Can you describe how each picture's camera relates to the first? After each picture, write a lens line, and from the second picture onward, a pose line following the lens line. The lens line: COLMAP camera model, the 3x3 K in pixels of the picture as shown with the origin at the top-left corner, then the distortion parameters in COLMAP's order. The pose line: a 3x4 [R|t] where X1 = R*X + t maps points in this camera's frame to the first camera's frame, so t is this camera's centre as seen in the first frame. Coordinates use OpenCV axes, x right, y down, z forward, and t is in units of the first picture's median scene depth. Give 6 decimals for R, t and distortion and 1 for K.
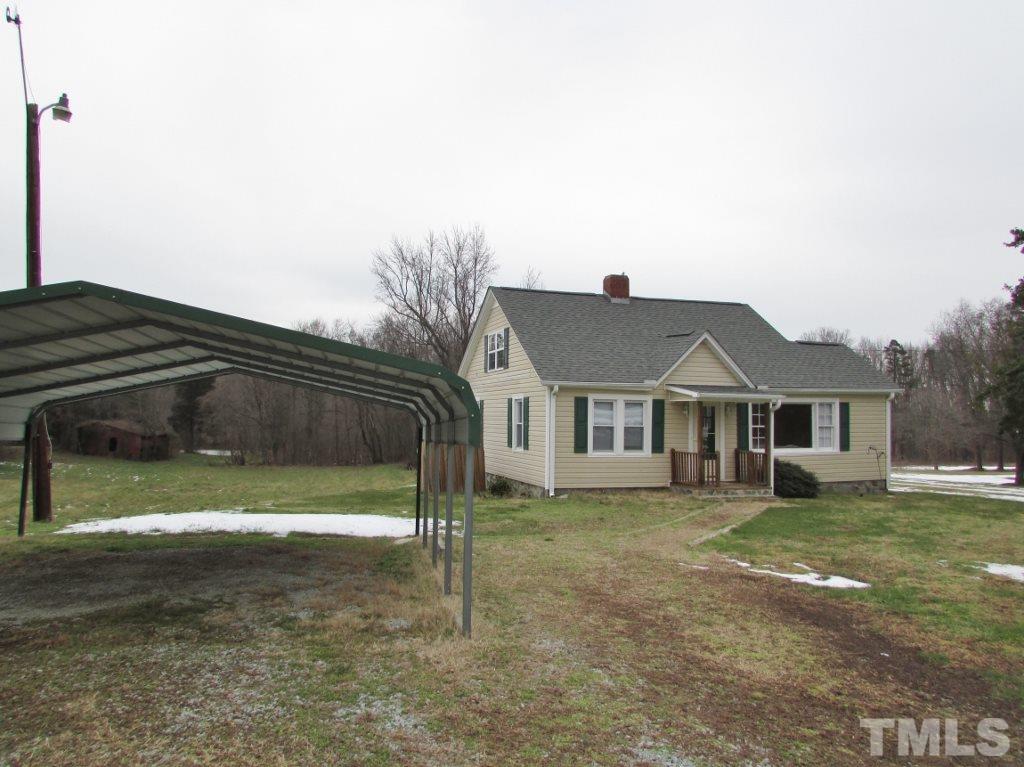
lens RADIAL K [[753.1, 0, 511.7], [0, 753.1, 377.5], [0, 0, 1]] dist [-0.006210, 0.000616]
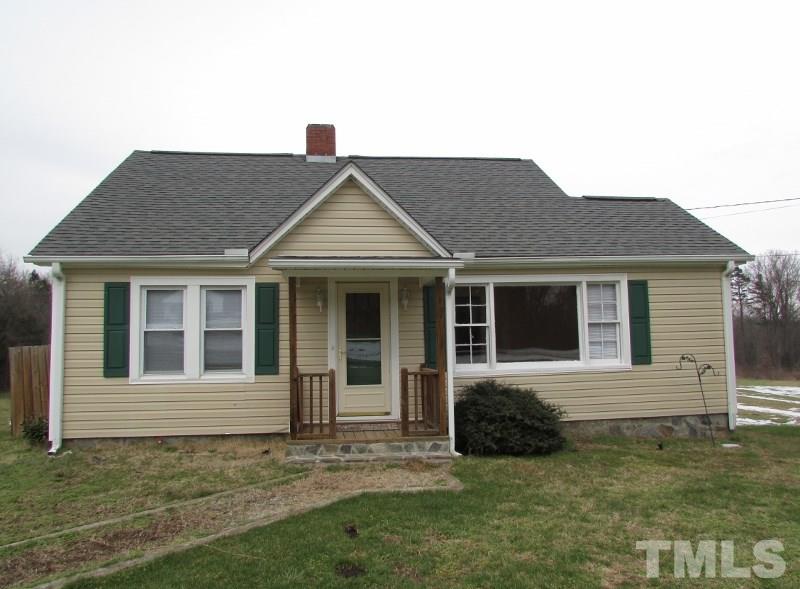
lens RADIAL K [[579.3, 0, 401.6], [0, 579.3, 297.9], [0, 0, 1]] dist [0.000768, 0.001171]
pose [[0.980234, -0.042167, -0.193294, 0.373156], [0.037481, 0.998910, -0.027838, 0.055775], [0.194257, 0.020043, 0.980746, 0.562182]]
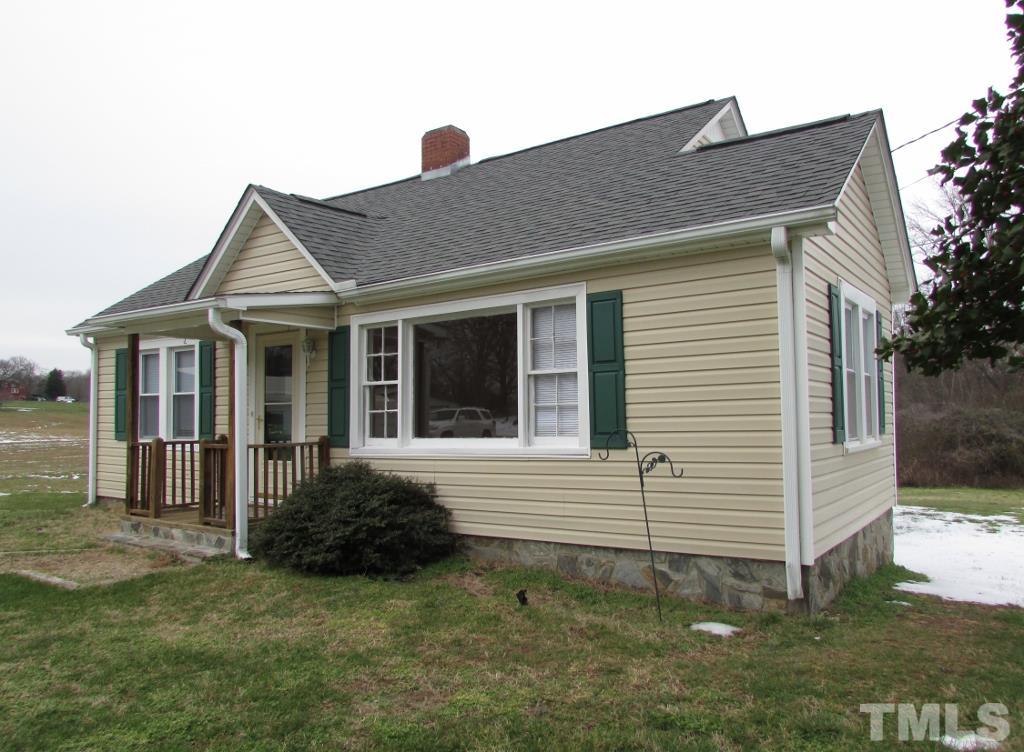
lens RADIAL K [[741.4, 0, 513.9], [0, 741.4, 380.7], [0, 0, 1]] dist [0.000768, 0.001171]
pose [[0.593334, -0.057675, -0.802888, 0.709028], [0.055325, 0.997993, -0.030805, 0.082089], [0.803053, -0.026143, 0.595334, 0.839355]]
